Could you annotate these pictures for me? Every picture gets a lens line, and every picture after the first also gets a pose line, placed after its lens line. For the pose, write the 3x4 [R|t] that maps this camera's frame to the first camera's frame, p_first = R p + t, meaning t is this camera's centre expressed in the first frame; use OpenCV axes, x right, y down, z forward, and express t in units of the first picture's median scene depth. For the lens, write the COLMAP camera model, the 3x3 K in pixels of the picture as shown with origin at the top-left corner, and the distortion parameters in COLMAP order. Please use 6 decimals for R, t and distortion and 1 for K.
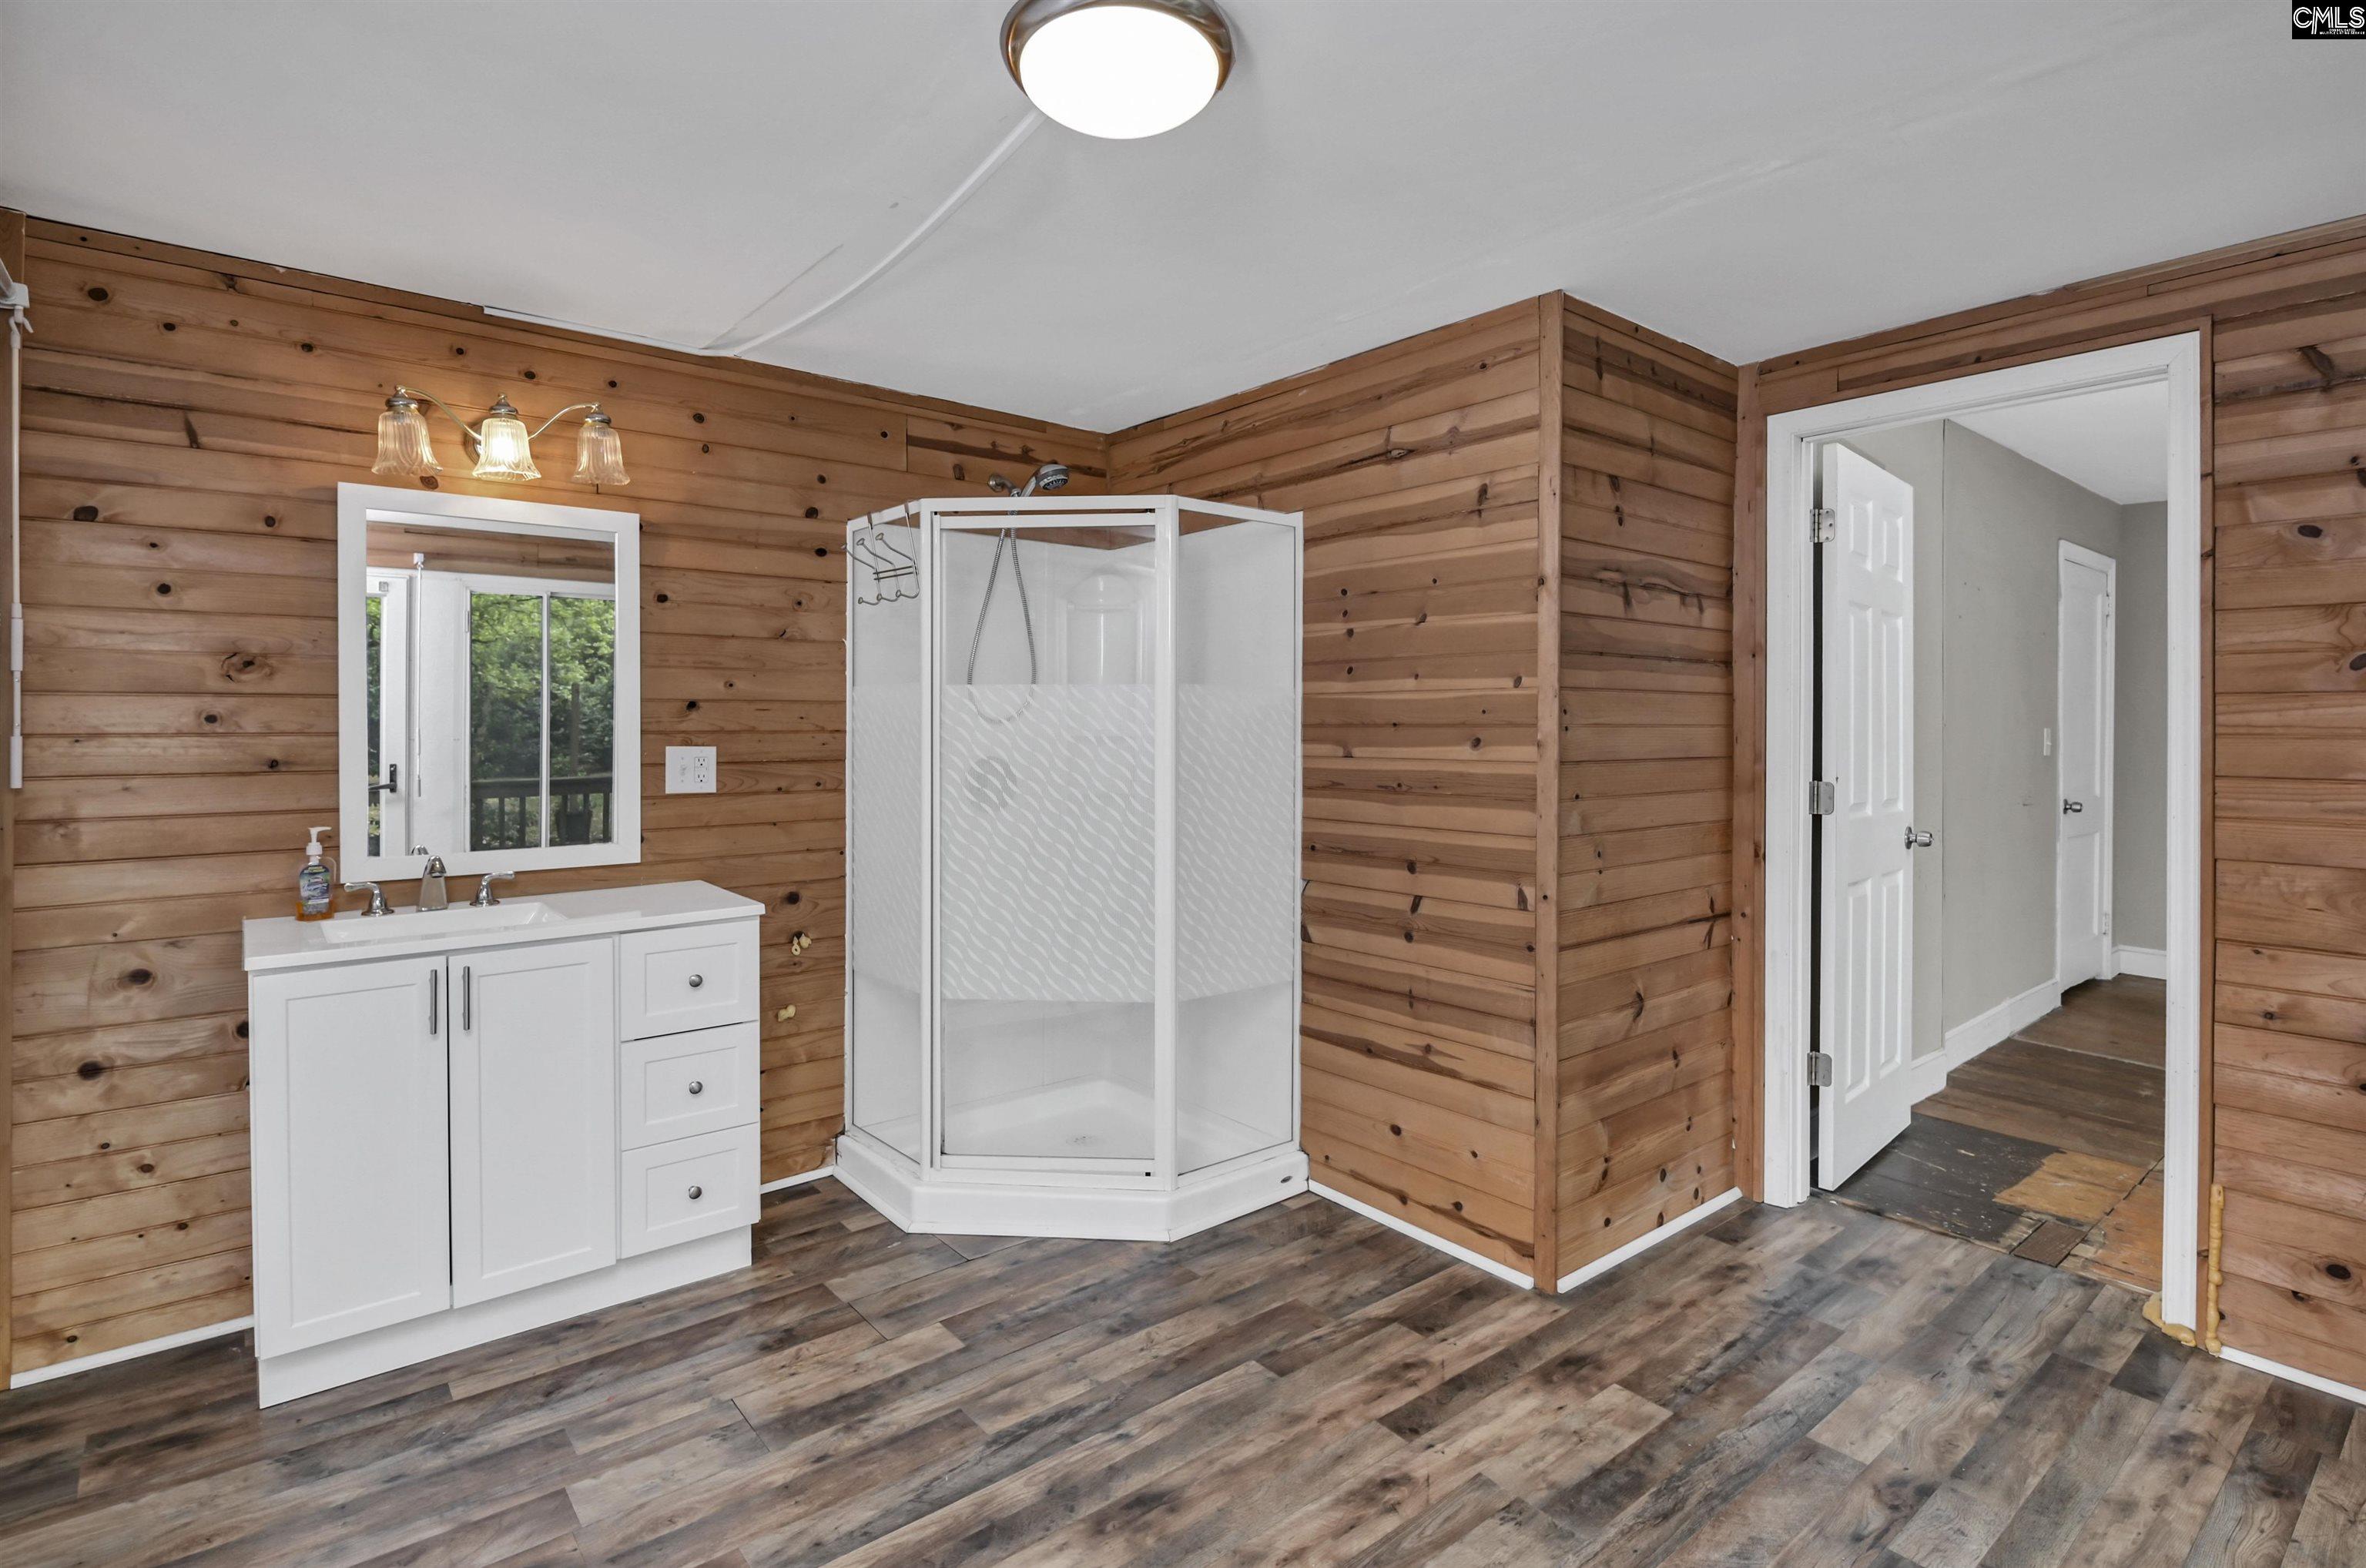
lens RADIAL K [[1157.4, 0, 1194.0], [0, 1157.4, 739.0], [0, 0, 1]] dist [0.001943, -0.008147]
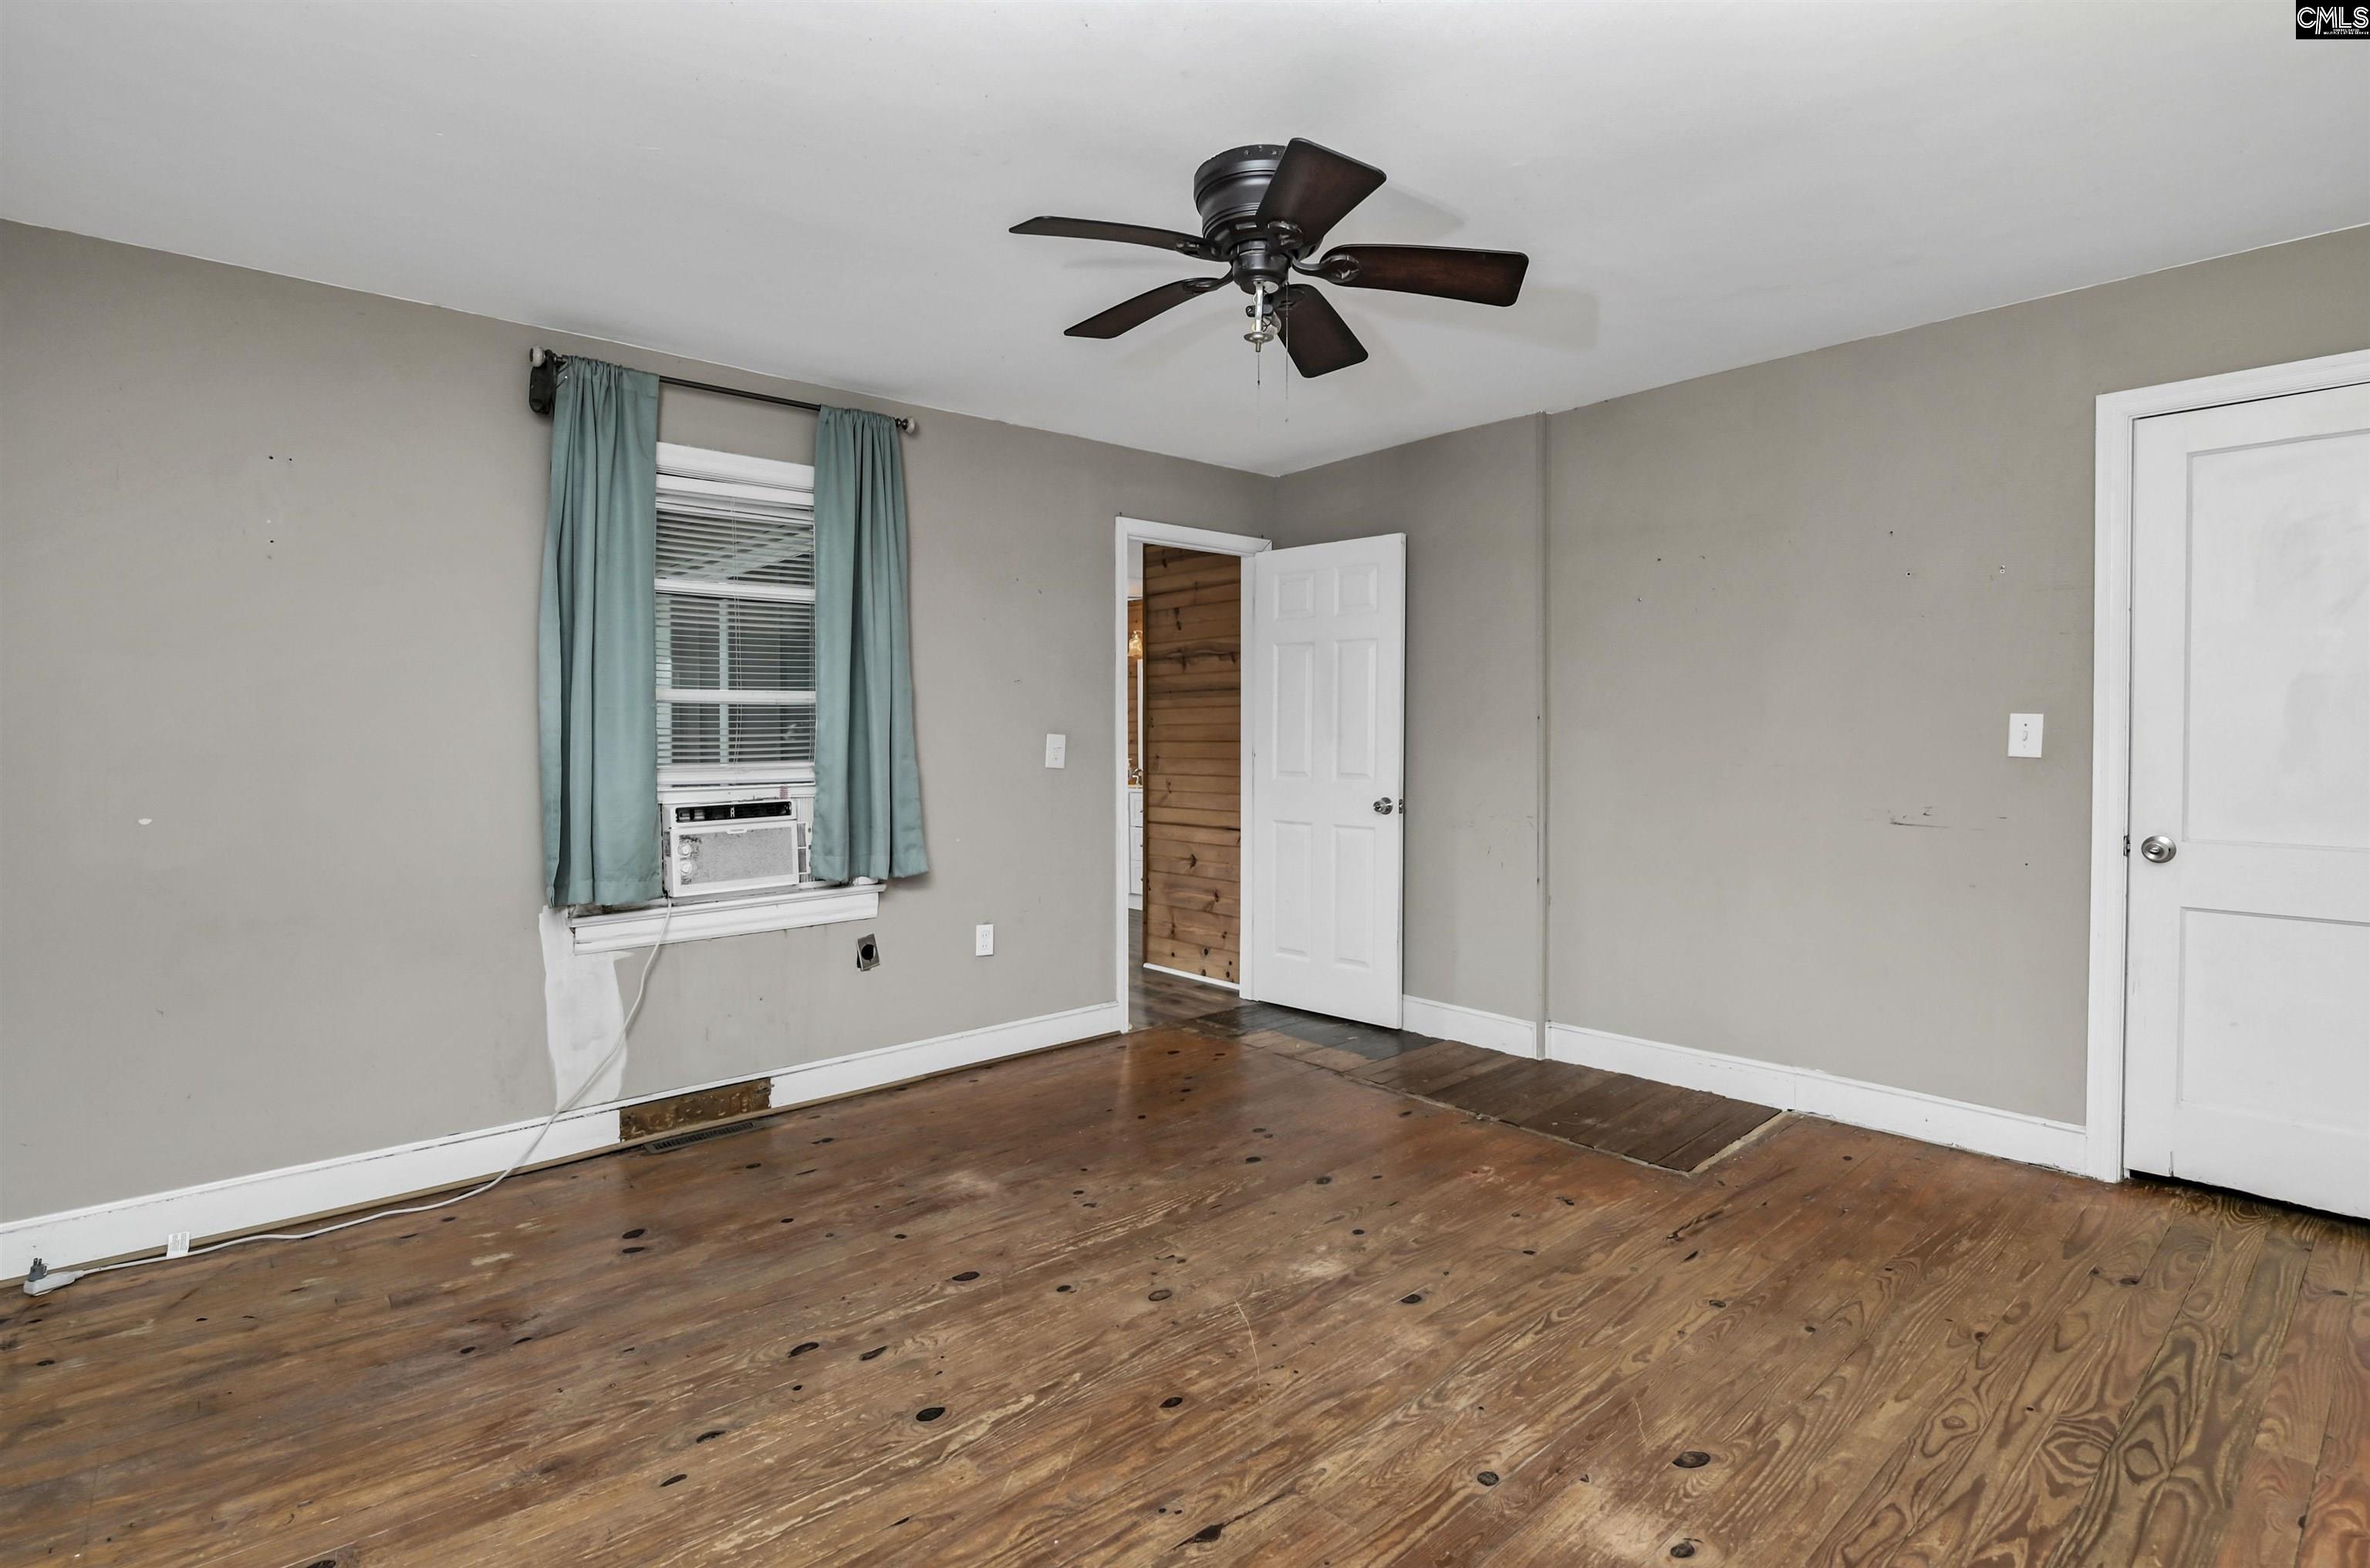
lens RADIAL K [[1139.6, 0, 1183.1], [0, 1139.6, 772.8], [0, 0, 1]] dist [0.002260, -0.007960]
pose [[0.031305, 0.034668, -0.998908, 2.674953], [-0.002524, 0.999398, 0.034606, 0.003804], [0.999507, 0.001438, 0.031374, 1.024499]]
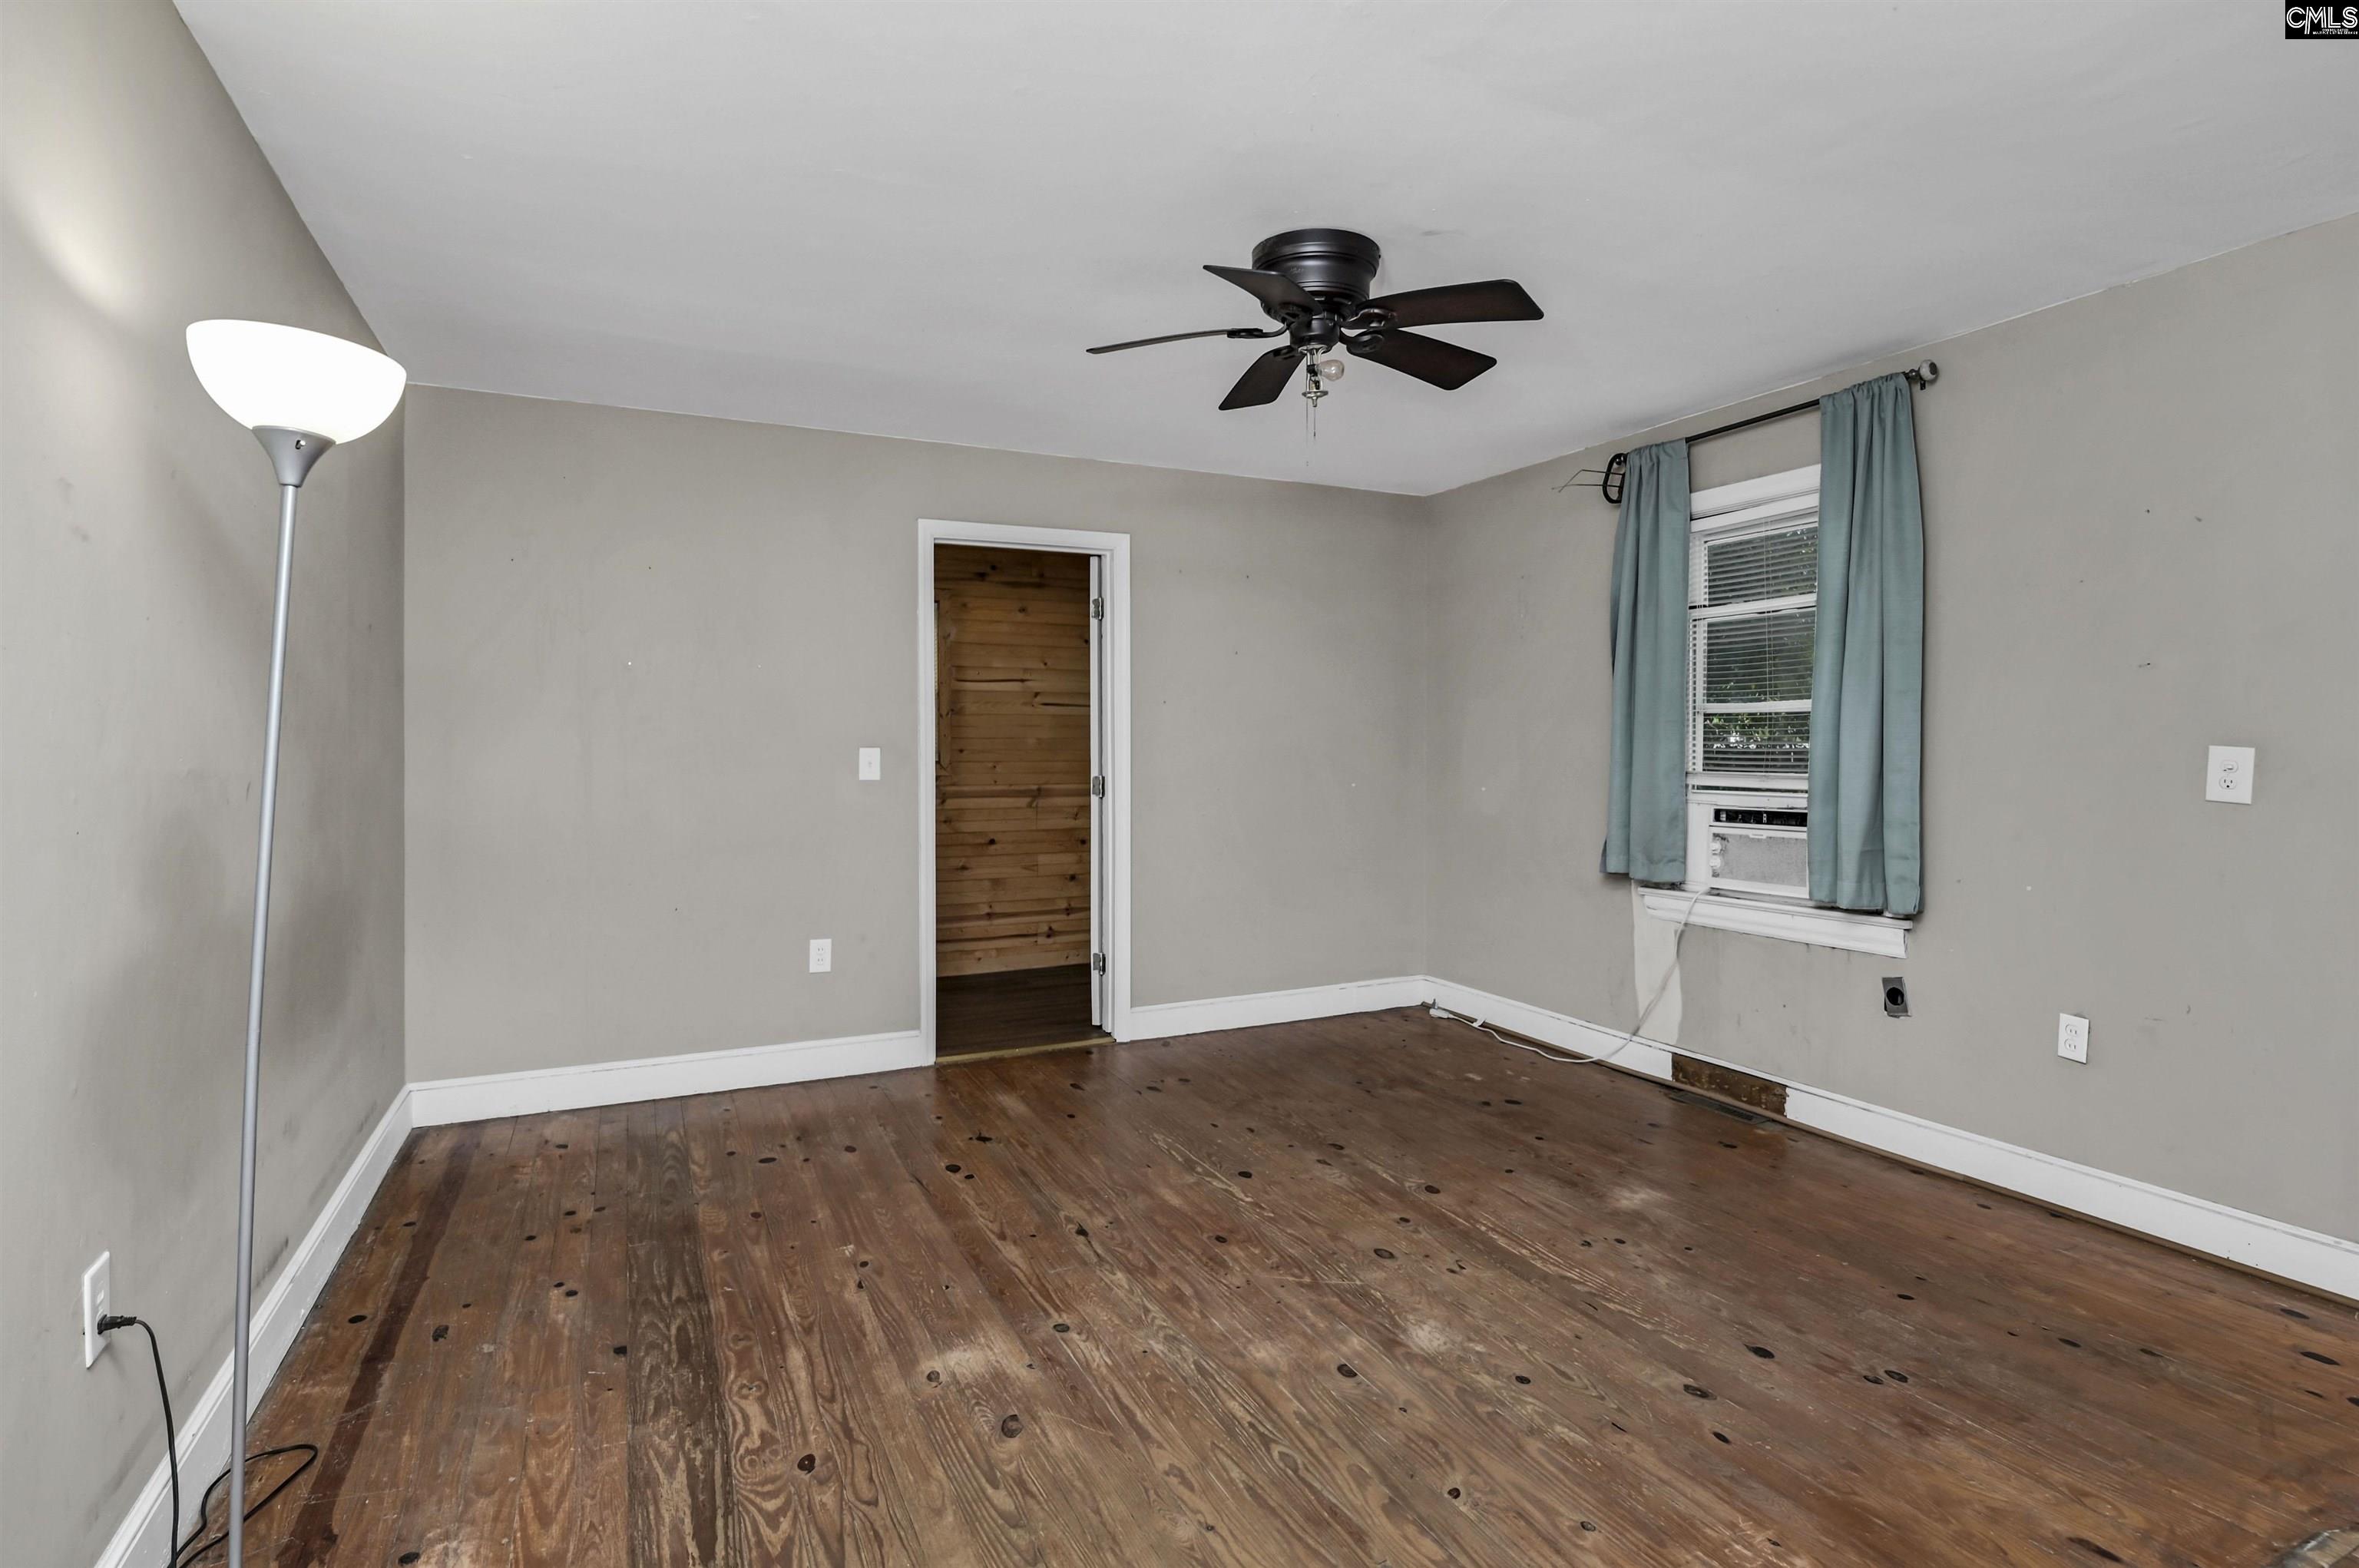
lens RADIAL K [[1151.3, 0, 1156.9], [0, 1151.3, 755.1], [0, 0, 1]] dist [0.001979, -0.008044]
pose [[-0.966674, -0.002221, 0.256002, 1.625254], [0.002564, 0.999828, 0.018357, -0.007952], [-0.255999, 0.018401, -0.966502, 2.156949]]
